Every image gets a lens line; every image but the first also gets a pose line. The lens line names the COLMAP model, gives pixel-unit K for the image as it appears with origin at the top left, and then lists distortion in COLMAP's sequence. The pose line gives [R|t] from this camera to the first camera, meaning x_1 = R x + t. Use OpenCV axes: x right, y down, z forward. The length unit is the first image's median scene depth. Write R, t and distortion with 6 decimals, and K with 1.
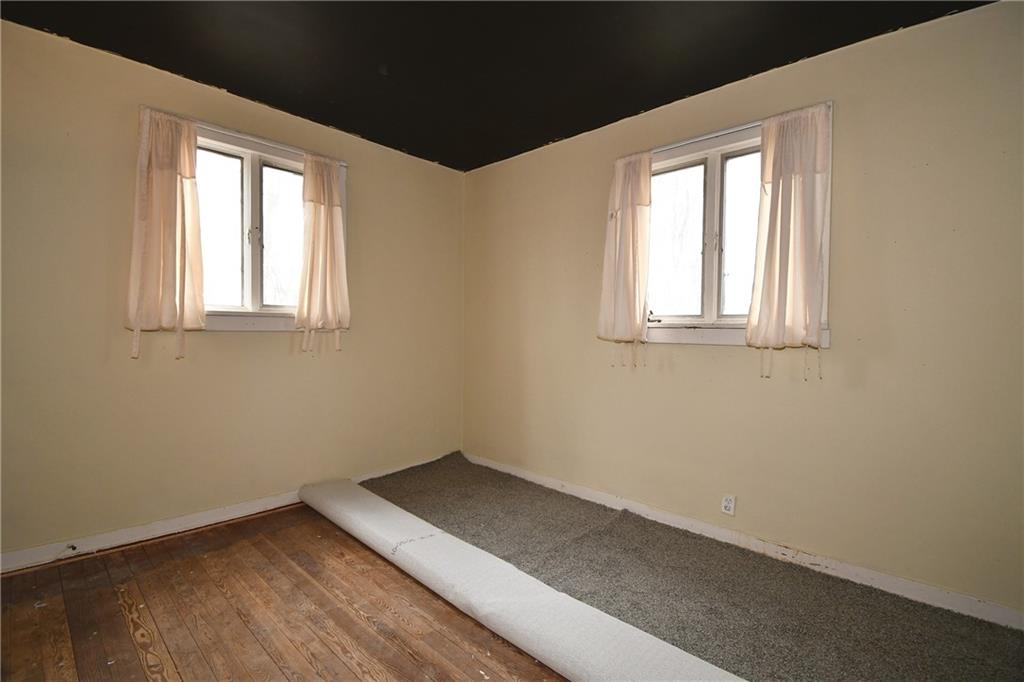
lens RADIAL K [[453.0, 0, 515.5], [0, 453.0, 337.7], [0, 0, 1]] dist [0.012953, -0.017596]
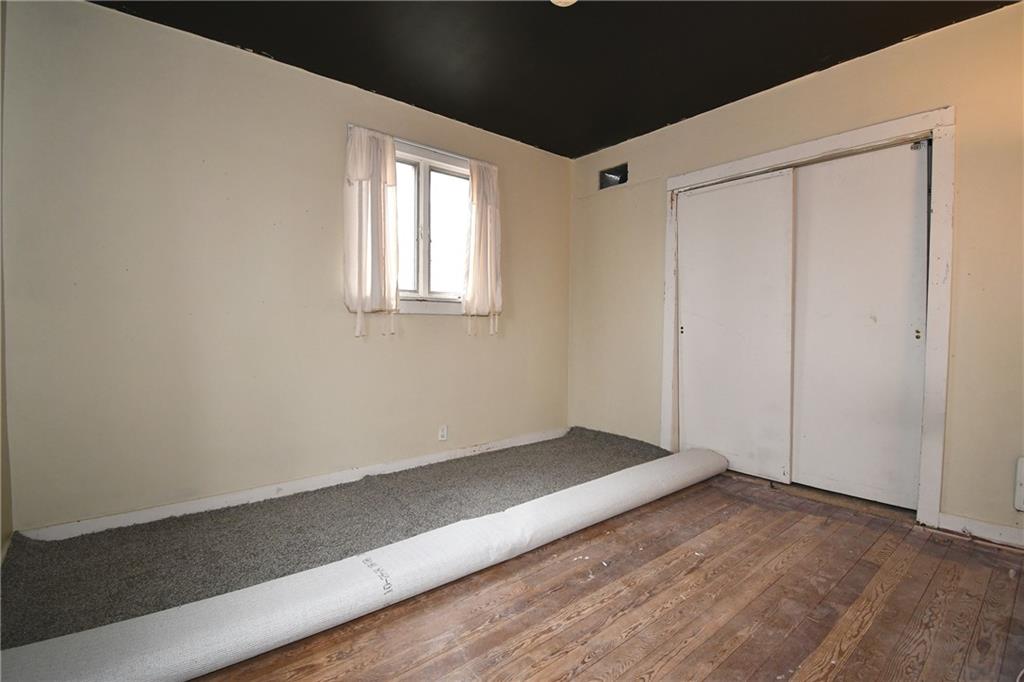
lens RADIAL K [[453.0, 0, 514.3], [0, 453.0, 340.2], [0, 0, 1]] dist [0.012953, -0.017596]
pose [[0.147900, -0.049153, 0.987780, -0.831812], [0.014677, 0.998763, 0.047502, 0.032051], [-0.988893, 0.007472, 0.148438, 0.602620]]
